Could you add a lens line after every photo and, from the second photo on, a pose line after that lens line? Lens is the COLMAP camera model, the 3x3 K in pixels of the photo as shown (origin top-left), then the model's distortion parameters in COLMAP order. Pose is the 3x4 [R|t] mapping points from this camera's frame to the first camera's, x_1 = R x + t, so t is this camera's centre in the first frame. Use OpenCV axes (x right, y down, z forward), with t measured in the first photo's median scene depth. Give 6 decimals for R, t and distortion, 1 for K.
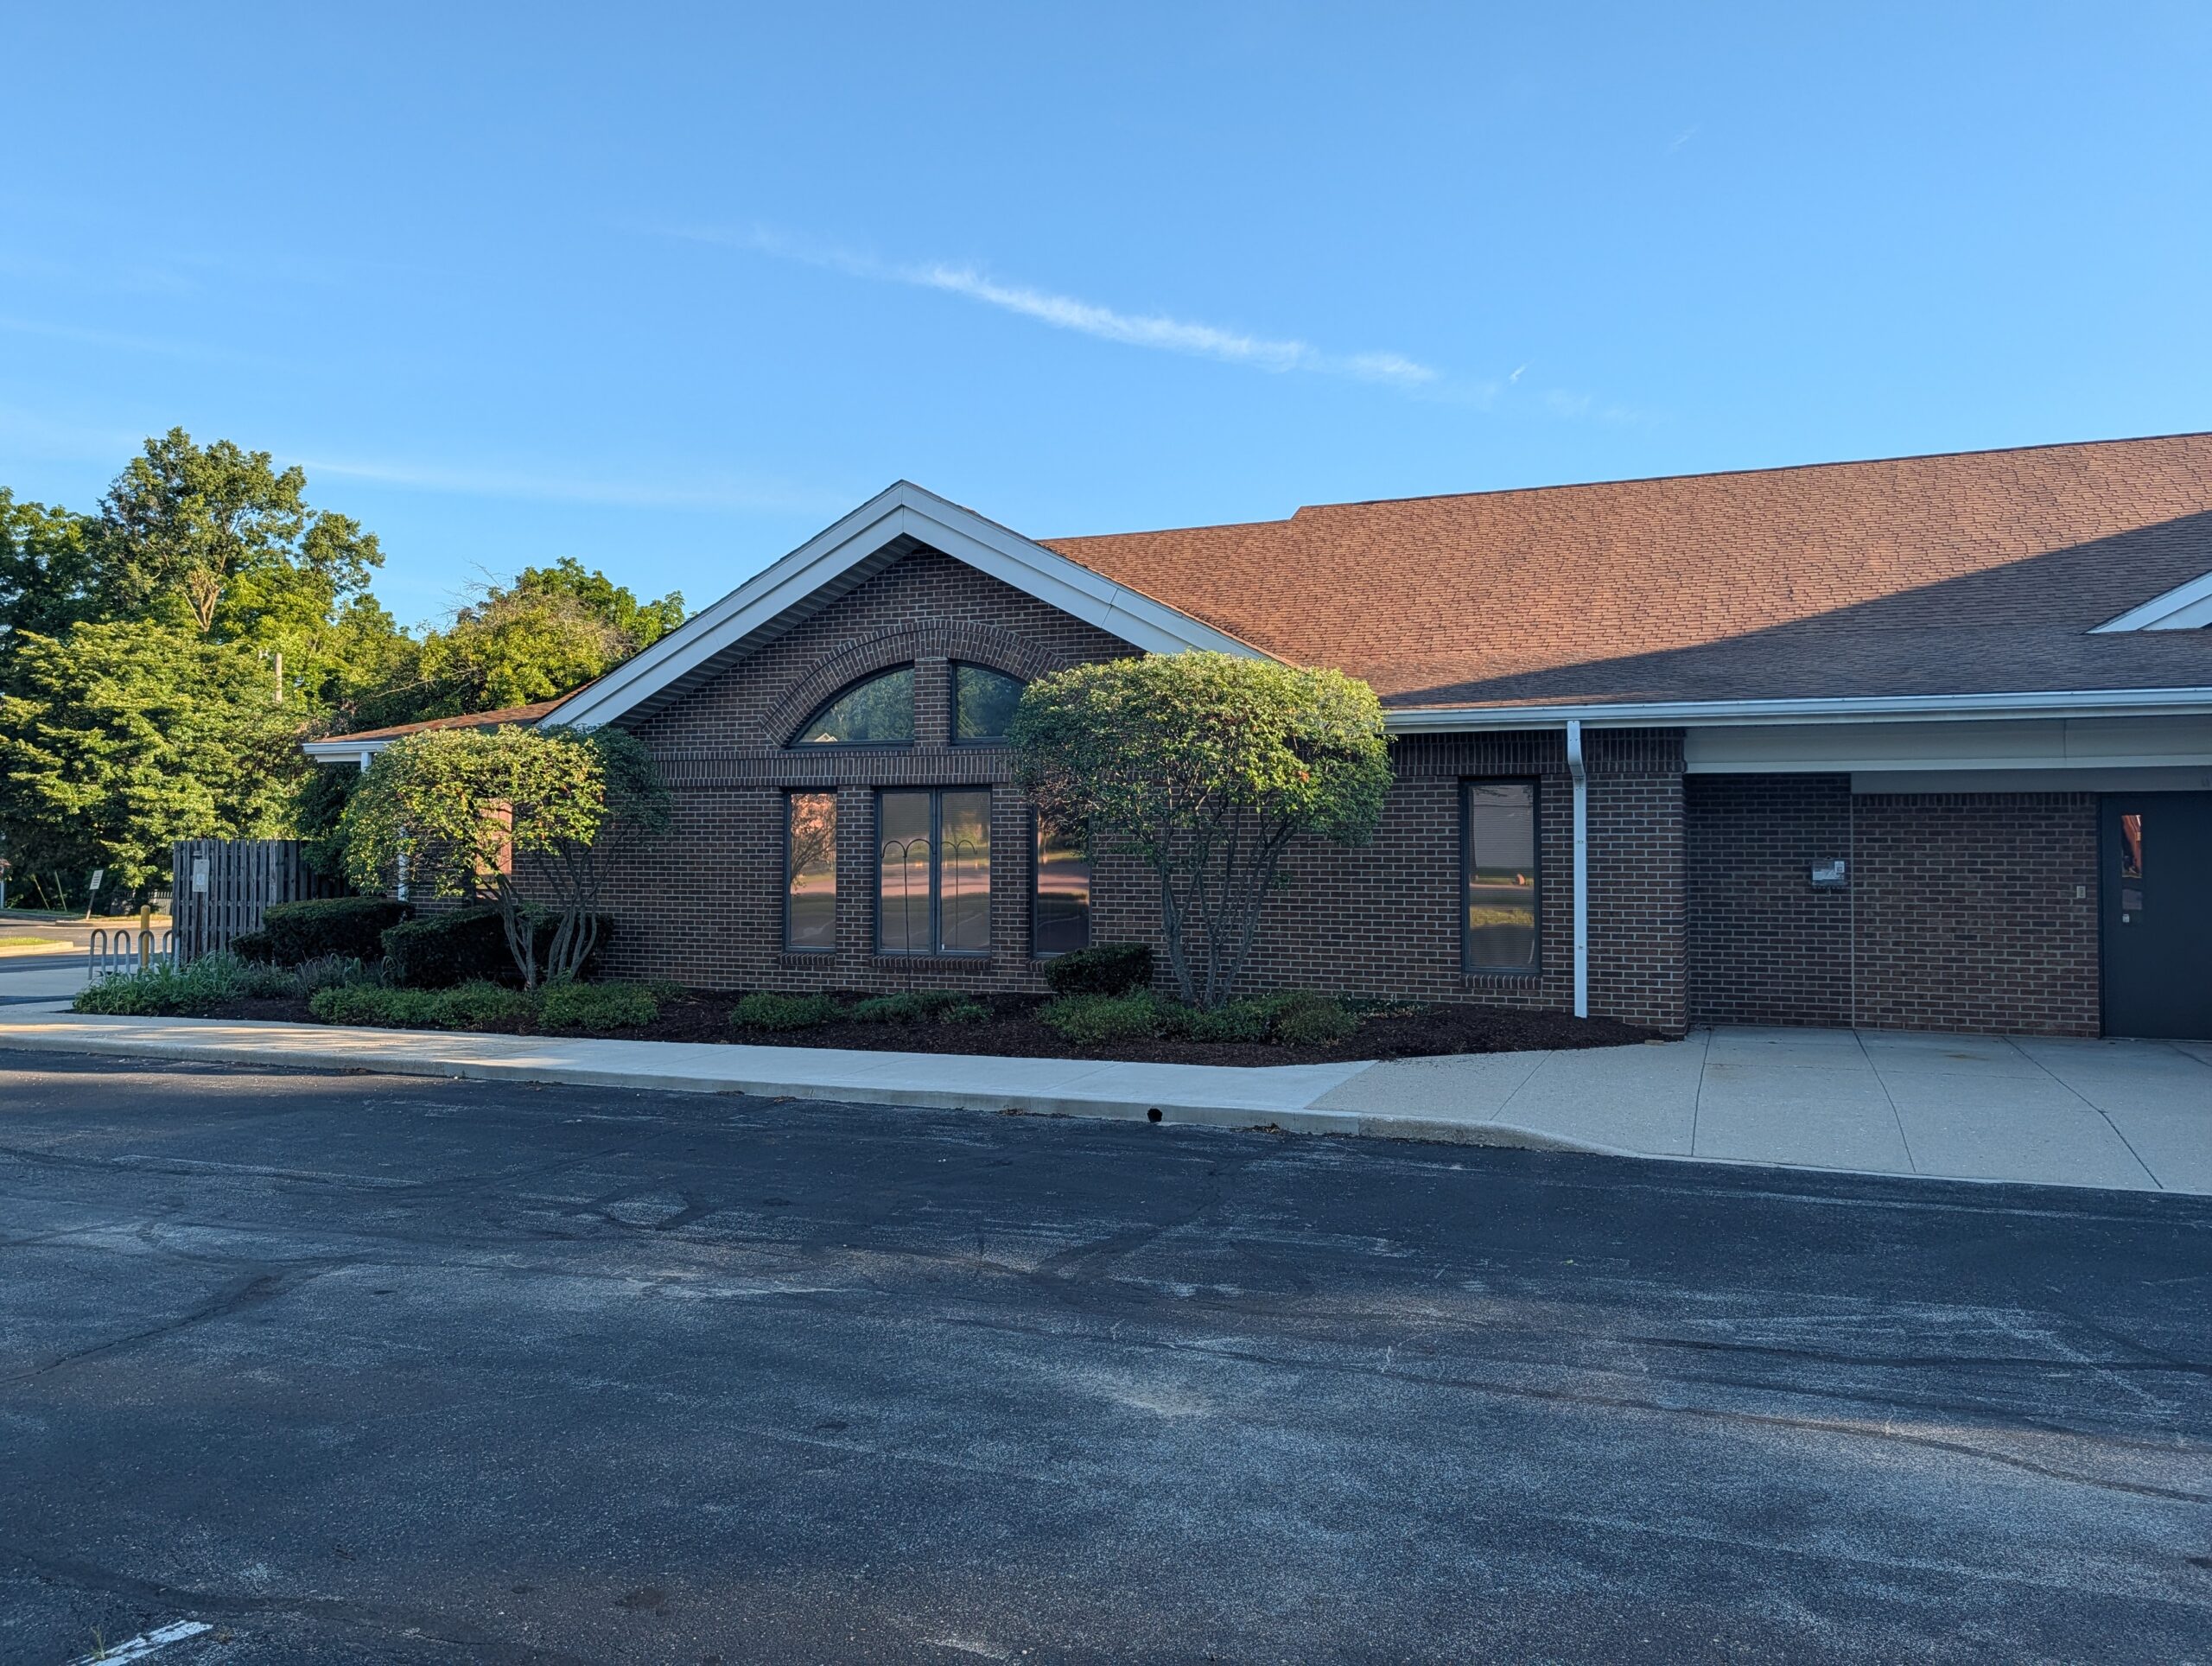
lens RADIAL K [[1570.4, 0, 1109.5], [0, 1570.4, 819.2], [0, 0, 1]] dist [0.011683, 0.003032]
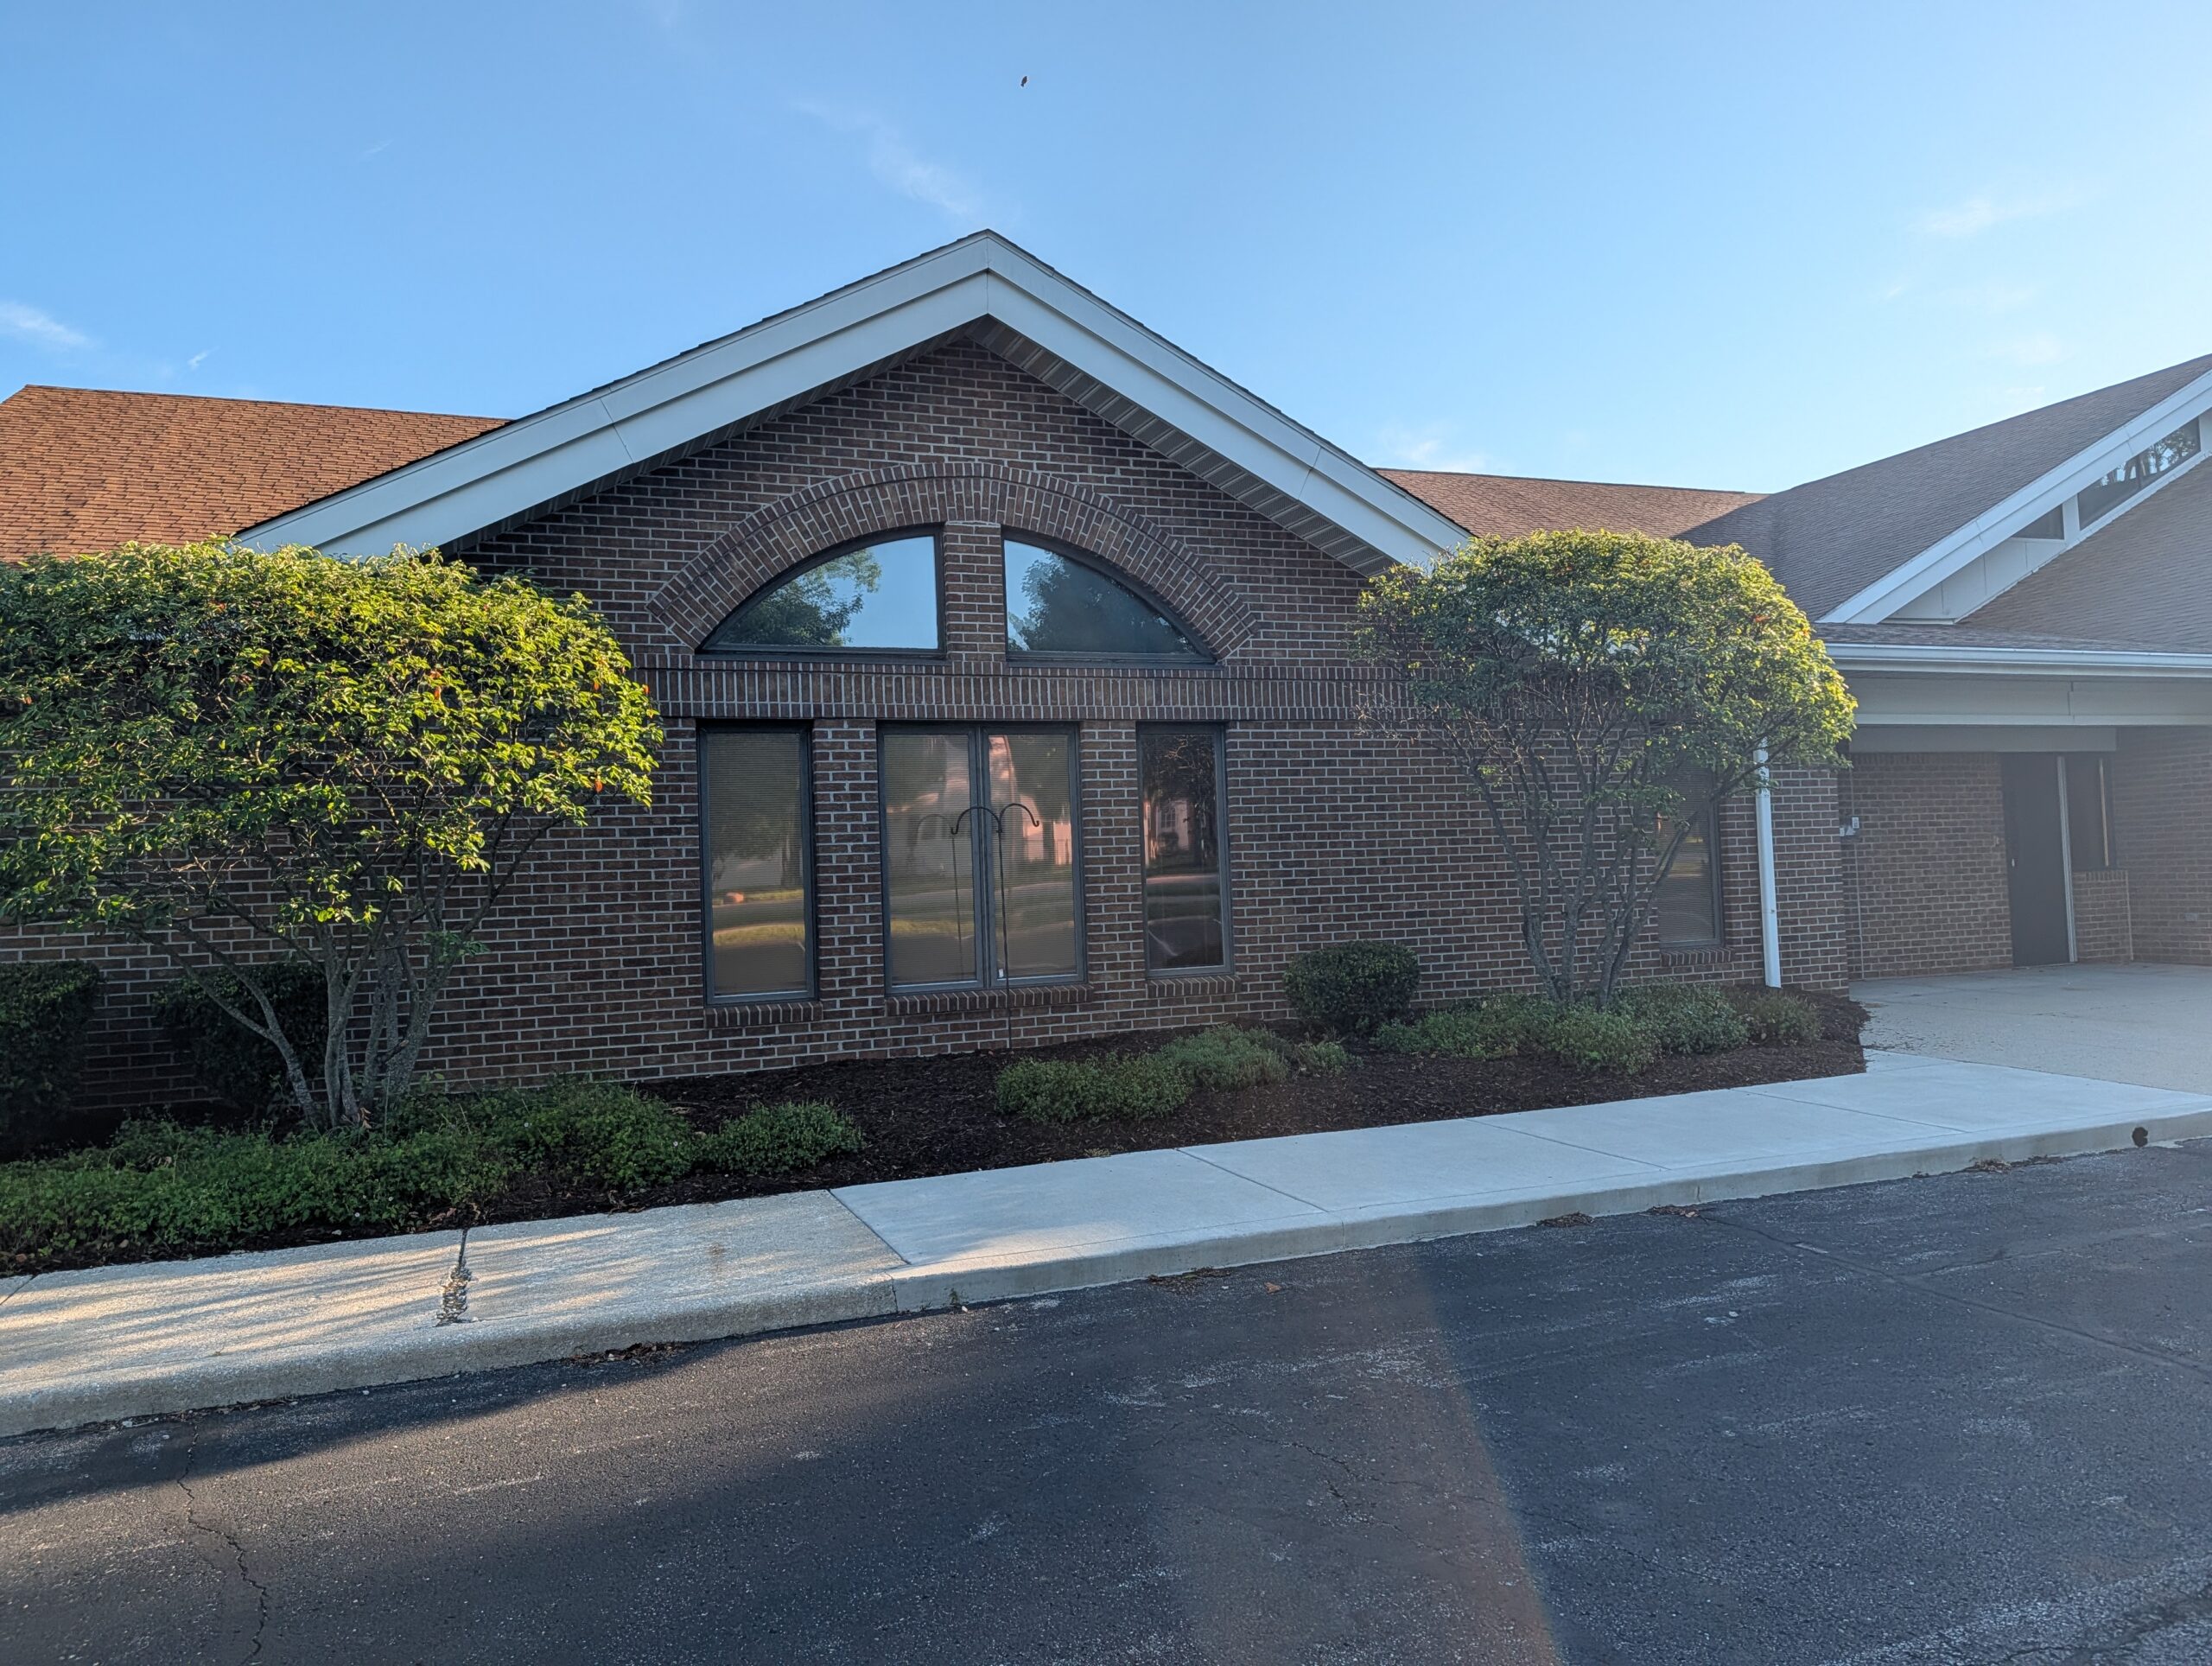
lens RADIAL K [[1574.7, 0, 1106.0], [0, 1574.7, 833.0], [0, 0, 1]] dist [0.009062, 0.002879]
pose [[0.741449, -0.011937, 0.670903, -0.519749], [0.020770, 0.999771, -0.005165, 0.028834], [-0.670688, 0.017764, 0.741527, 0.505980]]
